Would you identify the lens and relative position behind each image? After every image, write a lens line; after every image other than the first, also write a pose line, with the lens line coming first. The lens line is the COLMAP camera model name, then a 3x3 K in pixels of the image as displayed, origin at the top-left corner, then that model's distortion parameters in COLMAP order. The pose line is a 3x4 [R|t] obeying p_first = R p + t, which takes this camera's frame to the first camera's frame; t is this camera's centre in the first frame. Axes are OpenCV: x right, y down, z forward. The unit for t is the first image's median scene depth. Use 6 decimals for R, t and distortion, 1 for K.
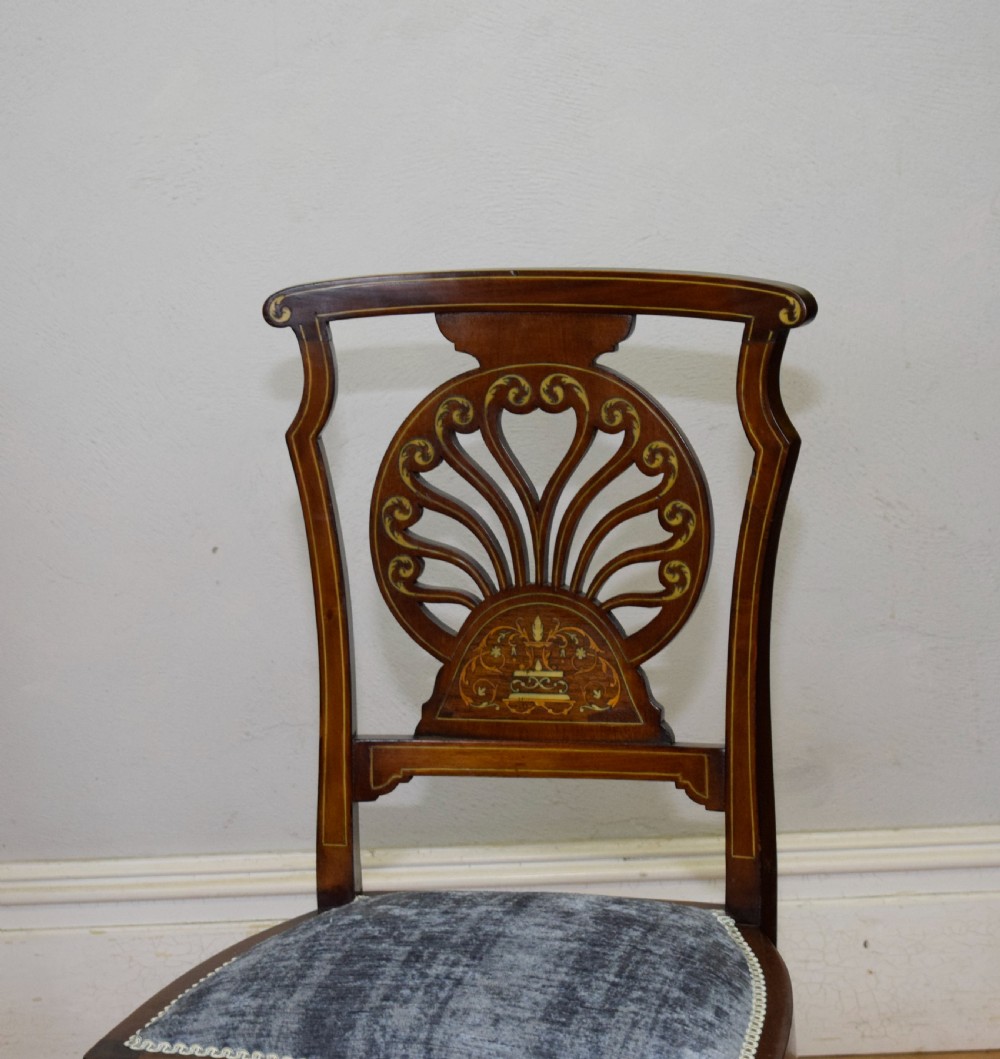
lens RADIAL K [[3738.7, 0, 580.3], [0, 3738.7, 529.4], [0, 0, 1]] dist [-0.028006, 0.140728]
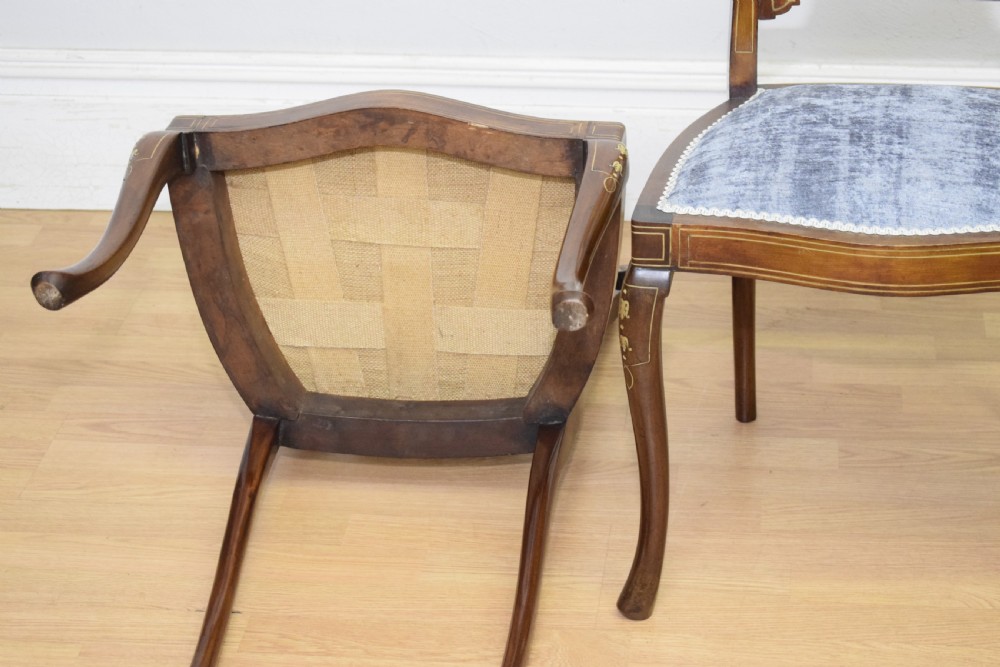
lens RADIAL K [[2275.7, 0, 500.0], [0, 2275.7, 333.5], [0, 0, 1]] dist [-0.034213, 0.058362]
pose [[0.997235, -0.030991, 0.067535, -0.219498], [0.014932, 0.973914, 0.226424, -0.005018], [-0.072790, -0.224789, 0.971685, 0.180277]]
